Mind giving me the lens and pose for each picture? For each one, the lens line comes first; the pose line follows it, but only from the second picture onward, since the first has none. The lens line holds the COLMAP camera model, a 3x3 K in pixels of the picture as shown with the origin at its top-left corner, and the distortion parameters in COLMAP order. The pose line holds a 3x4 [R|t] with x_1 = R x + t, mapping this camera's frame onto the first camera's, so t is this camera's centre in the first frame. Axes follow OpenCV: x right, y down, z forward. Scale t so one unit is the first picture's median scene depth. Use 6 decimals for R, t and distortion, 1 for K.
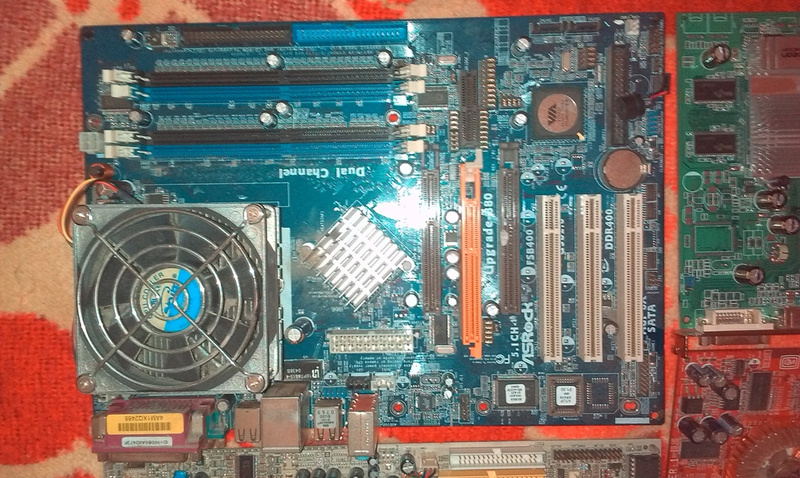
lens RADIAL K [[648.8, 0, 409.1], [0, 648.8, 239.3], [0, 0, 1]] dist [0.091789, -0.185001]
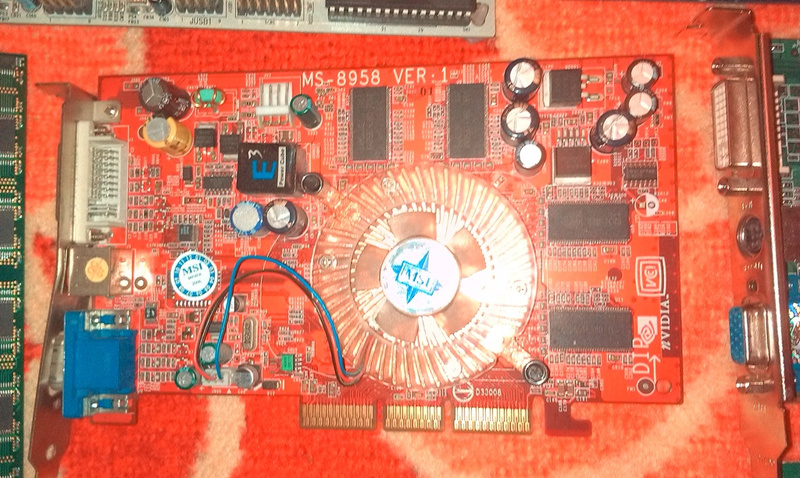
lens RADIAL K [[648.8, 0, 409.1], [0, 648.8, 239.3], [0, 0, 1]] dist [0.091789, -0.185001]
pose [[-0.003040, 0.990130, -0.140122, 0.654808], [-0.995299, -0.016560, -0.095428, 0.443602], [-0.096807, 0.139173, 0.985525, 0.538516]]
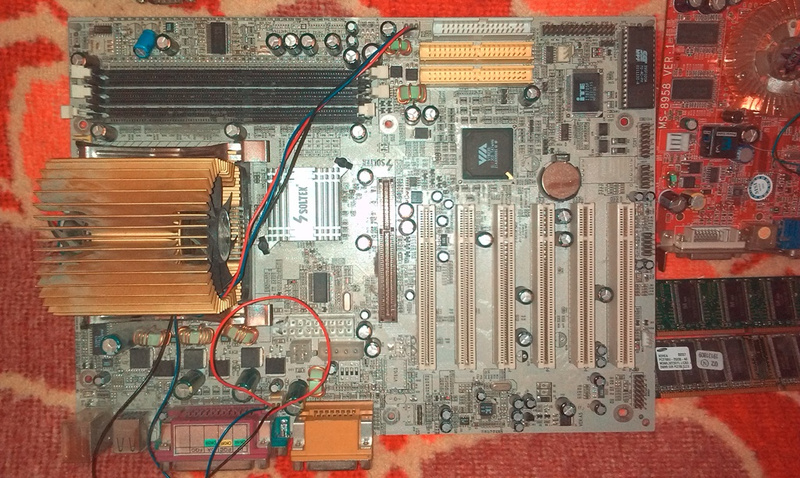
lens RADIAL K [[637.5, 0, 400.0], [0, 637.5, 239.0], [0, 0, 1]] dist [0.053135, -0.086558]
pose [[0.999931, 0.004835, -0.010740, 0.027741], [-0.004531, 0.999593, 0.028171, 0.633884], [0.010872, -0.028120, 0.999545, 0.065252]]
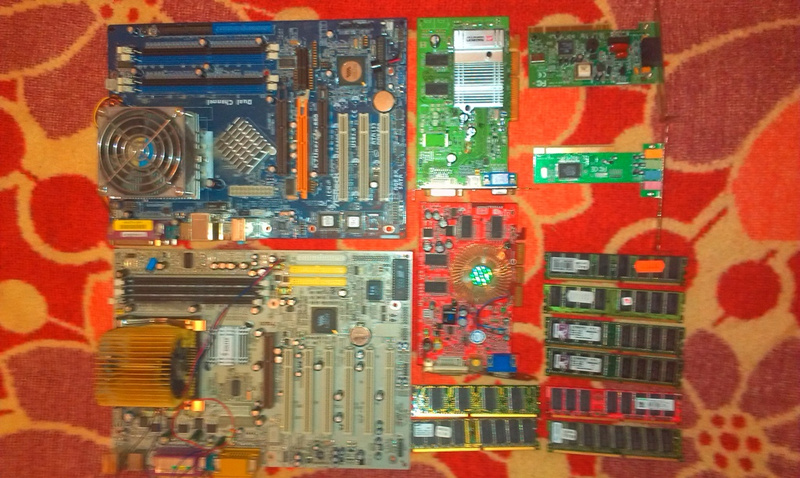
lens RADIAL K [[648.8, 0, 409.1], [0, 648.8, 239.3], [0, 0, 1]] dist [0.091789, -0.185001]
pose [[0.997077, 0.022374, -0.073059, 0.536889], [-0.022821, 0.999726, -0.005290, 0.295245], [0.072921, 0.006941, 0.997314, -0.856078]]
